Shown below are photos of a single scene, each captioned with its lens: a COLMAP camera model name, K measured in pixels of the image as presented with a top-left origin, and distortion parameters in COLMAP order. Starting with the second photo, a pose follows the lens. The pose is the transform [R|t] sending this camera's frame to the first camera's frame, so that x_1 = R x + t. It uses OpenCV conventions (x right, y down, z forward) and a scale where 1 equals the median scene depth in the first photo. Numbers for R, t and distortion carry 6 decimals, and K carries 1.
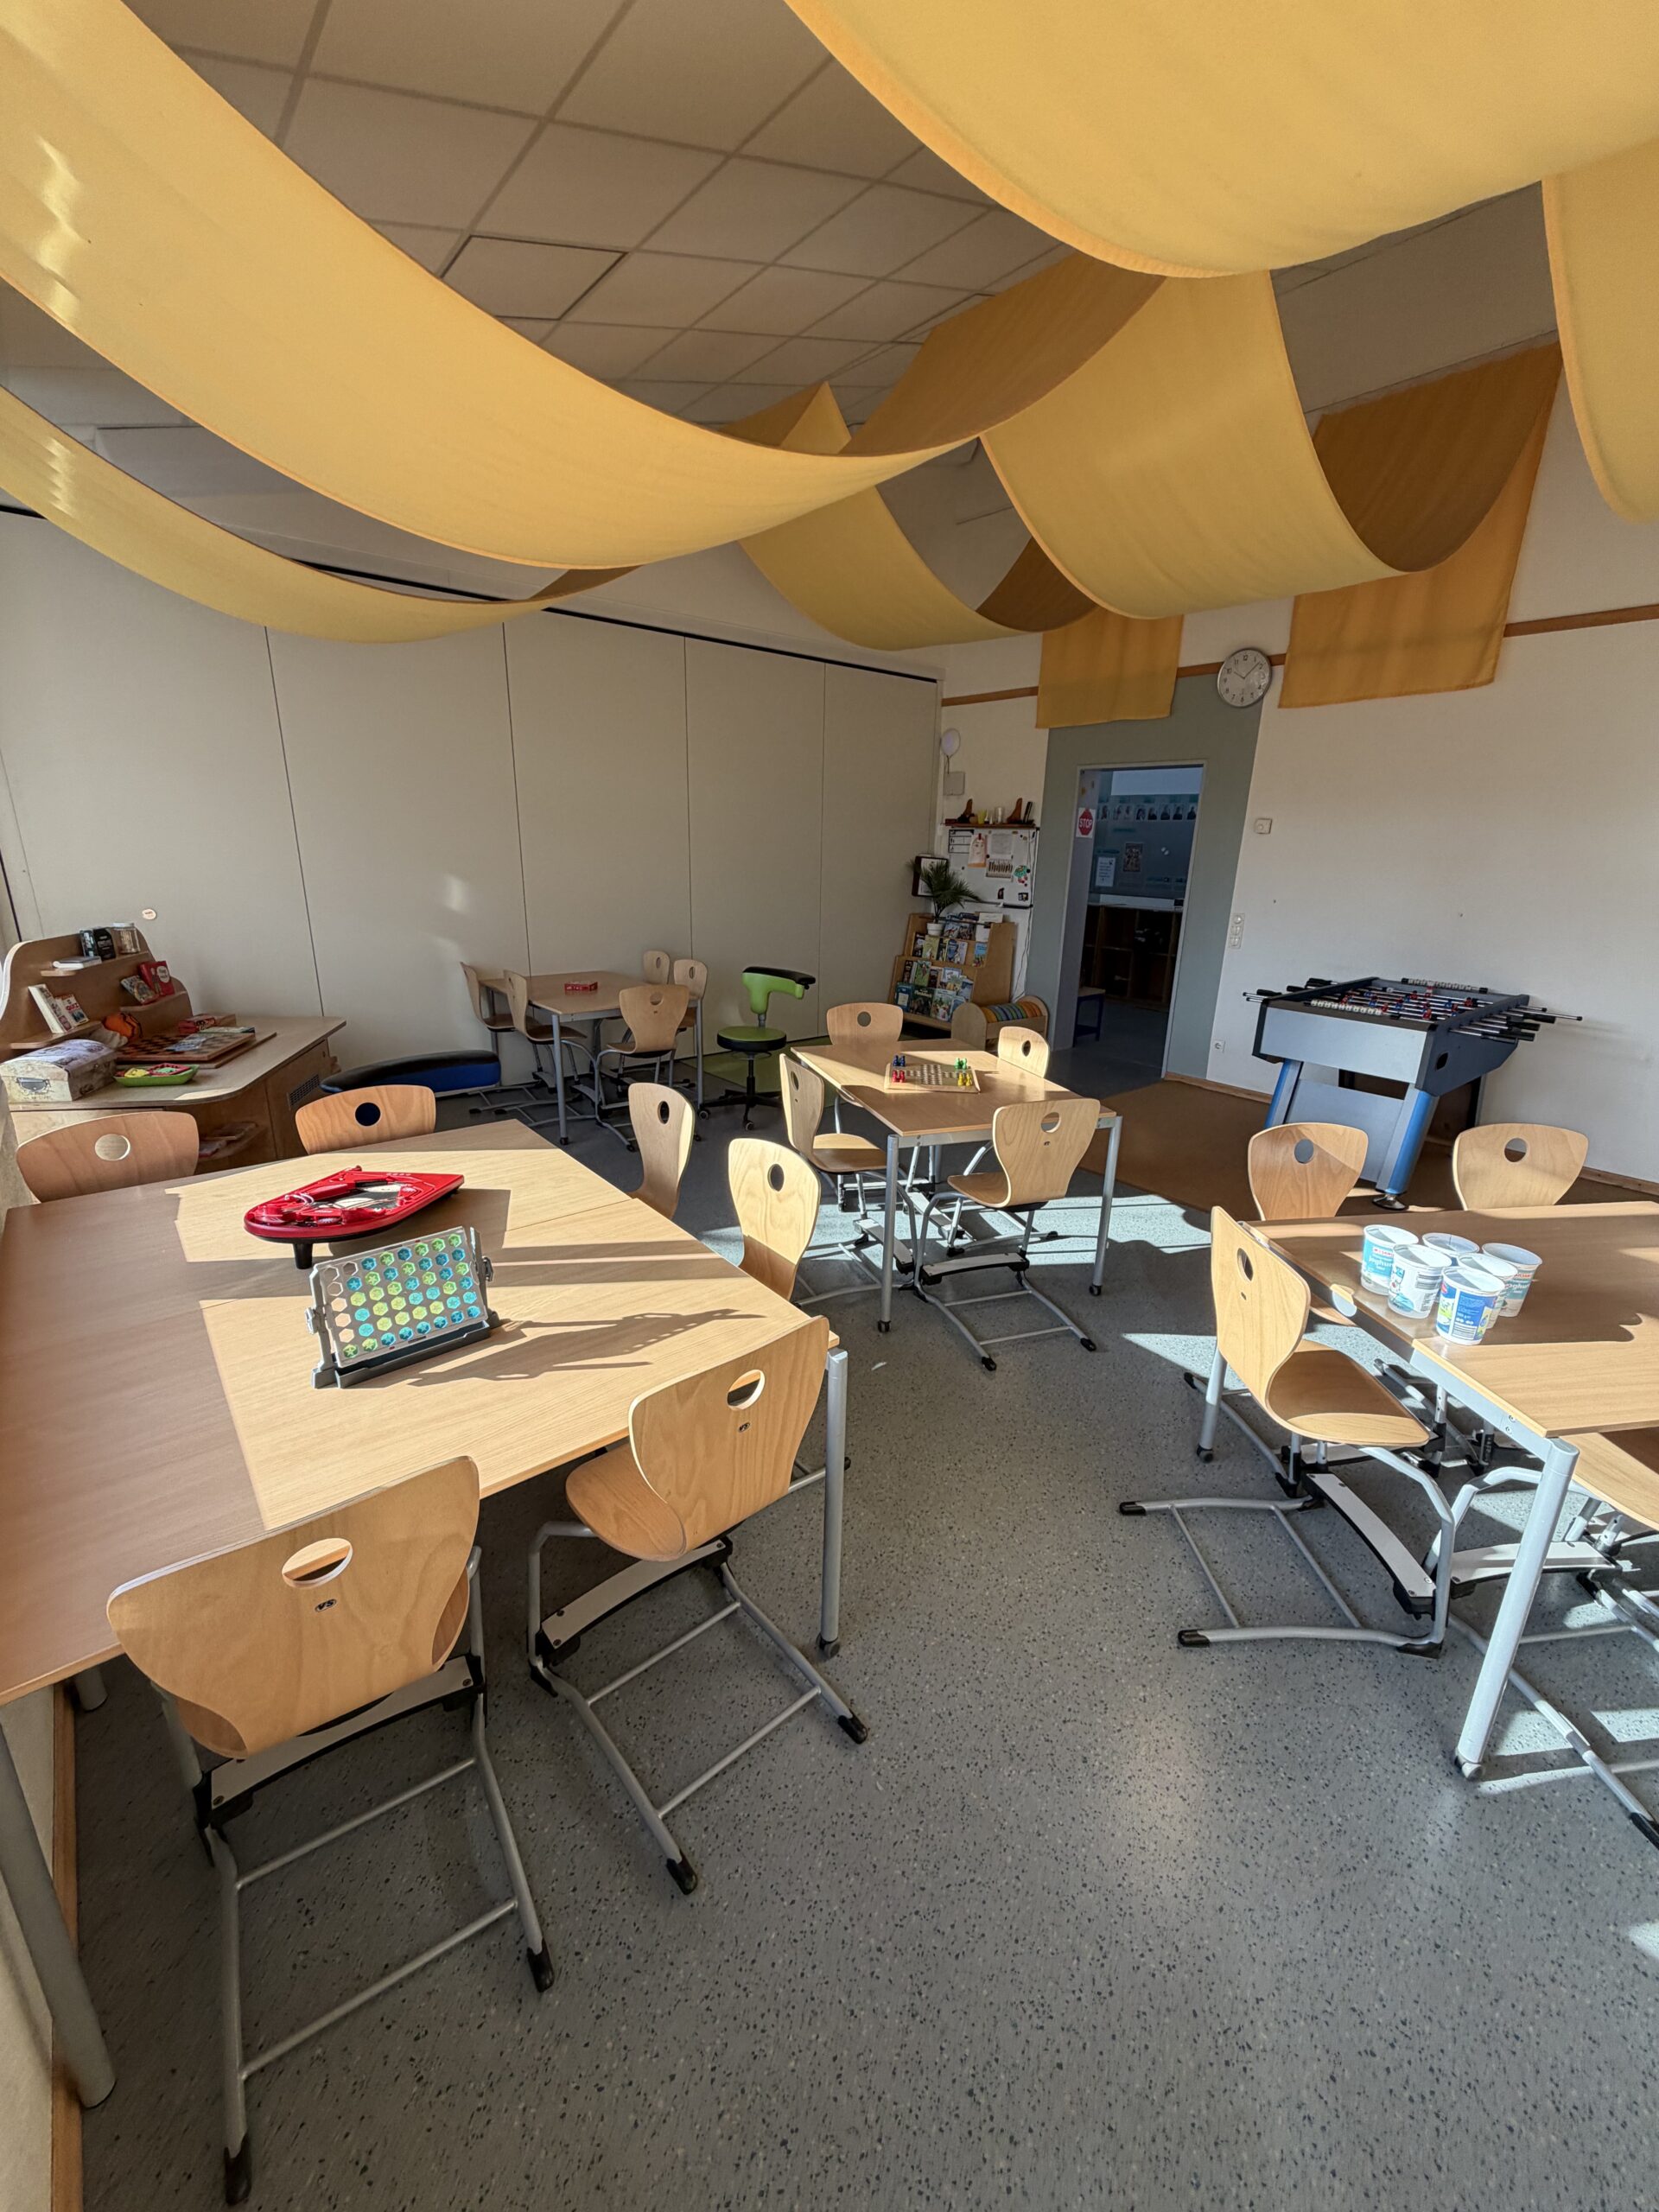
lens RADIAL K [[879.7, 0, 829.5], [0, 879.7, 1106.0], [0, 0, 1]] dist [0.000114, 0.000045]
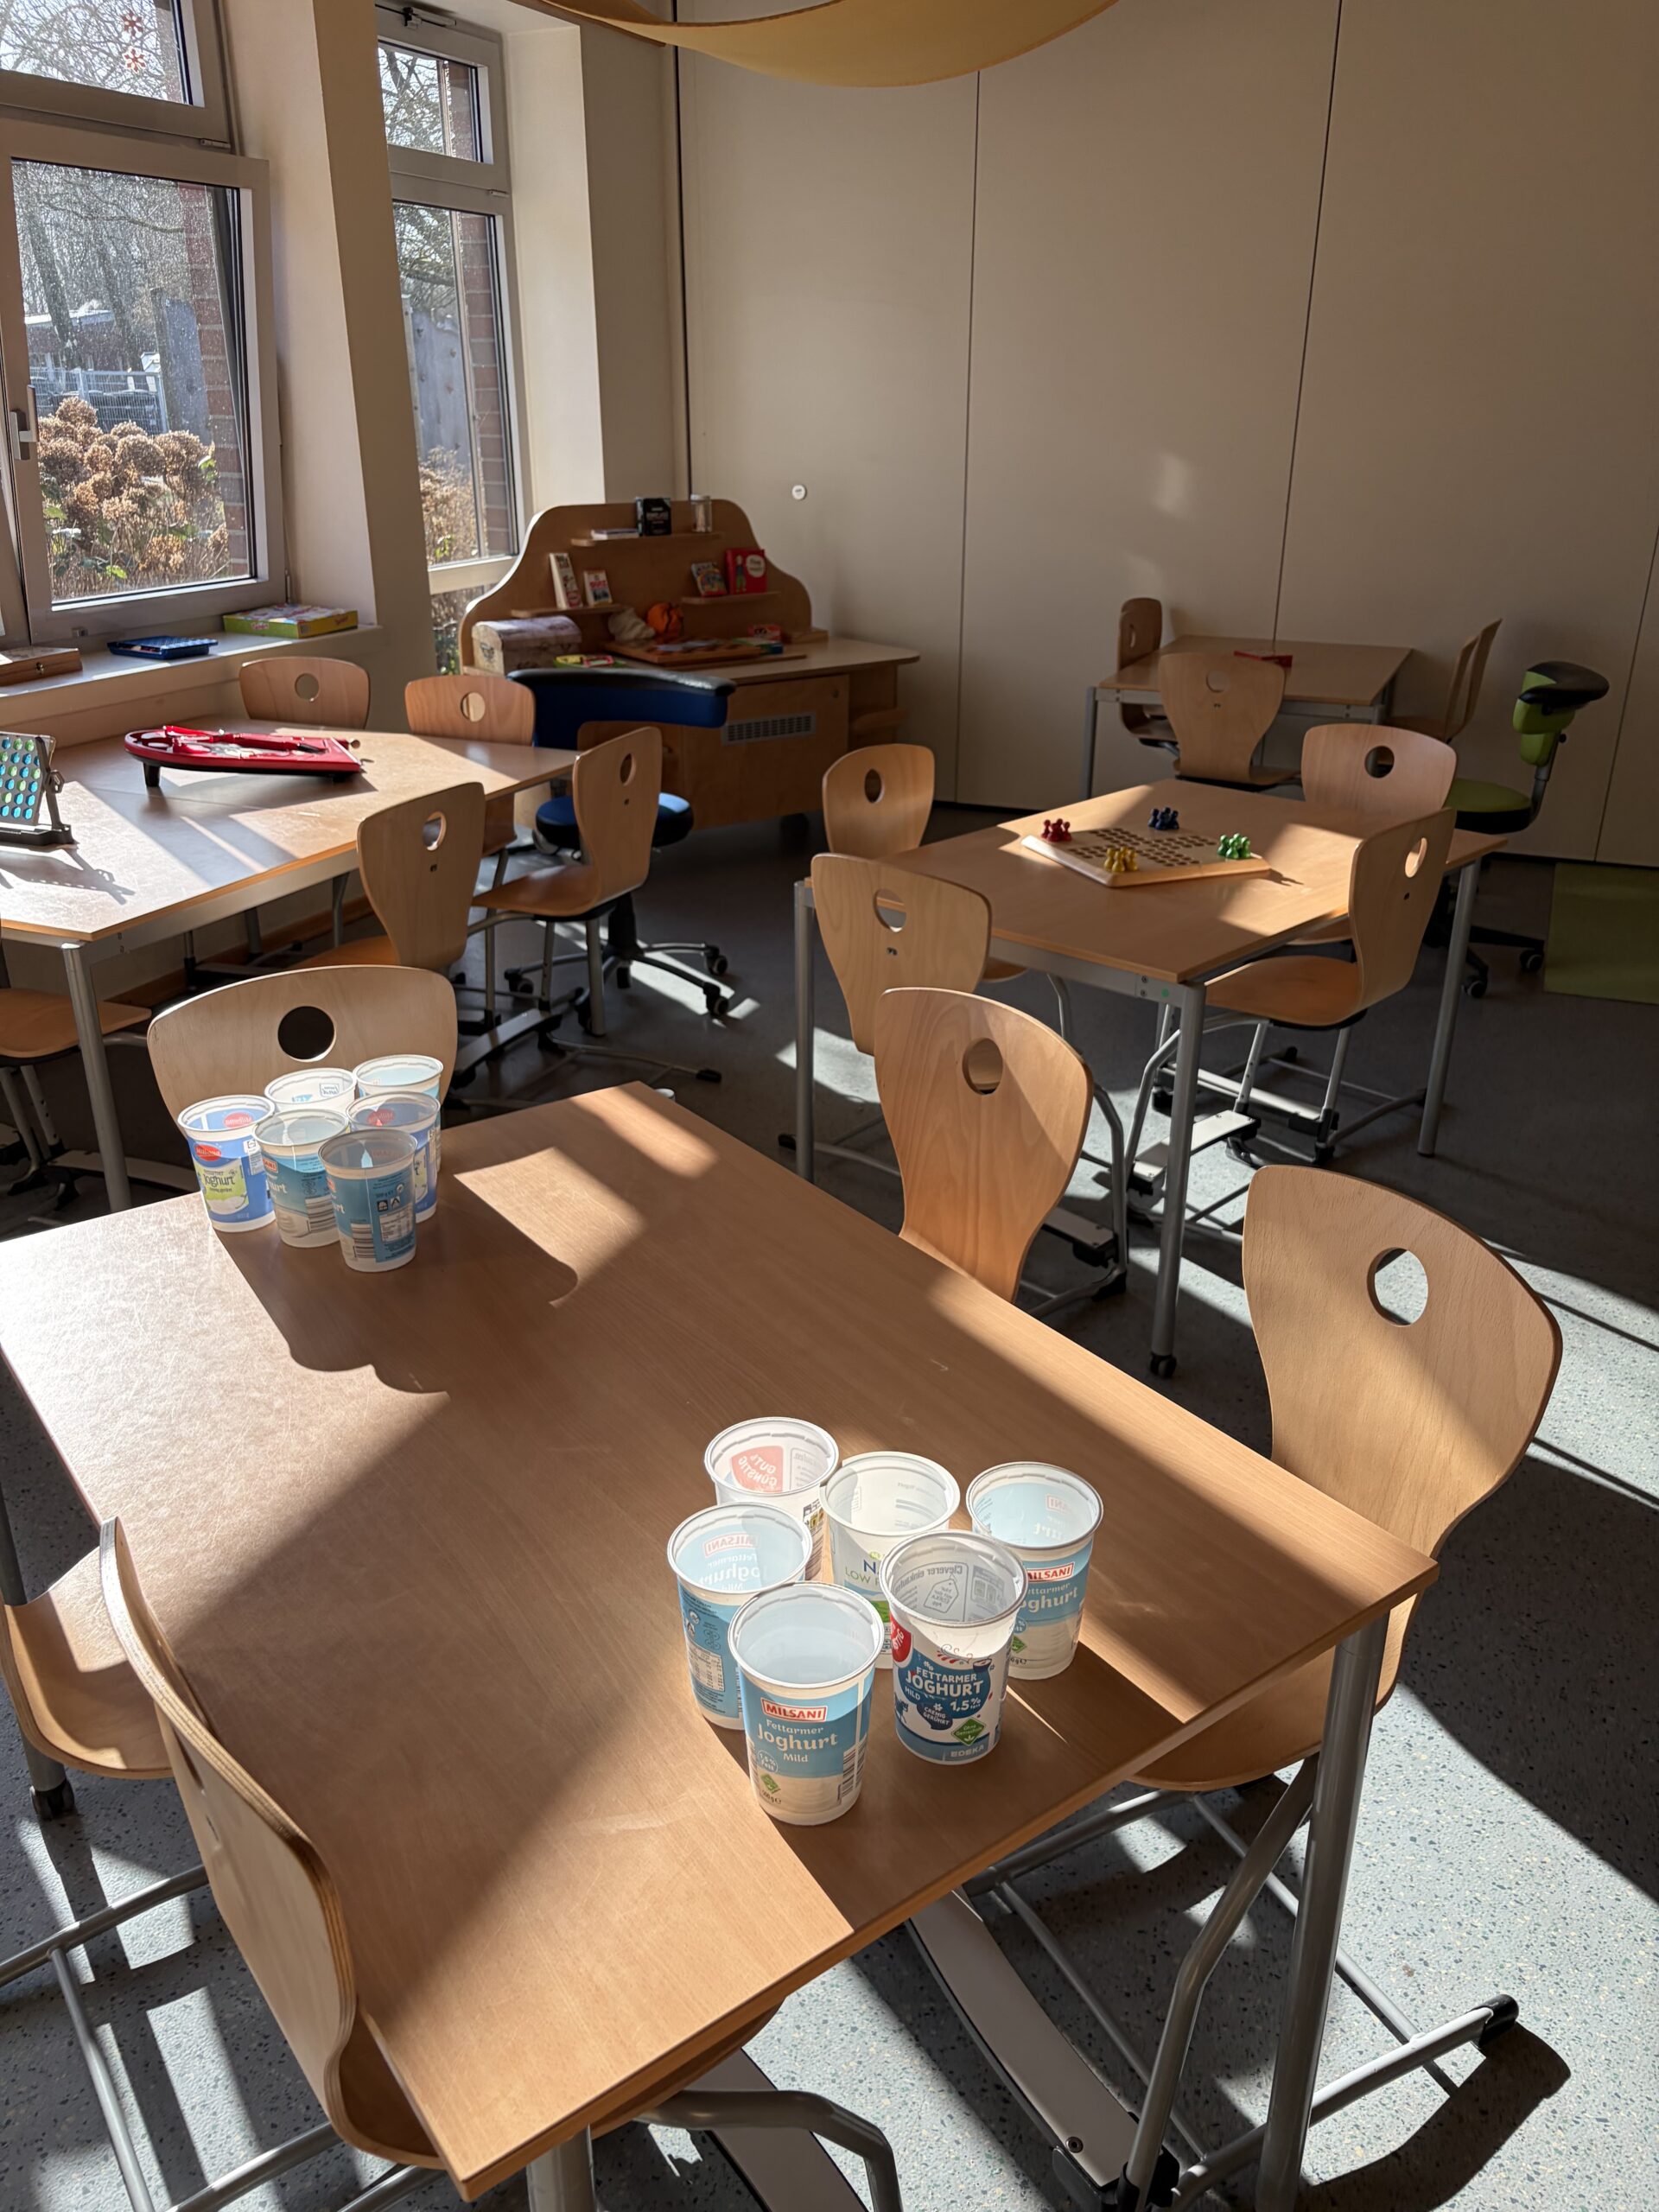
lens RADIAL K [[1663.3, 0, 835.8], [0, 1663.3, 1103.8], [0, 0, 1]] dist [0.065009, -0.080611]
pose [[0.460351, 0.332331, -0.823184, 0.844461], [-0.251001, 0.938174, 0.238386, -0.079568], [0.851513, 0.096879, 0.515305, 0.351655]]
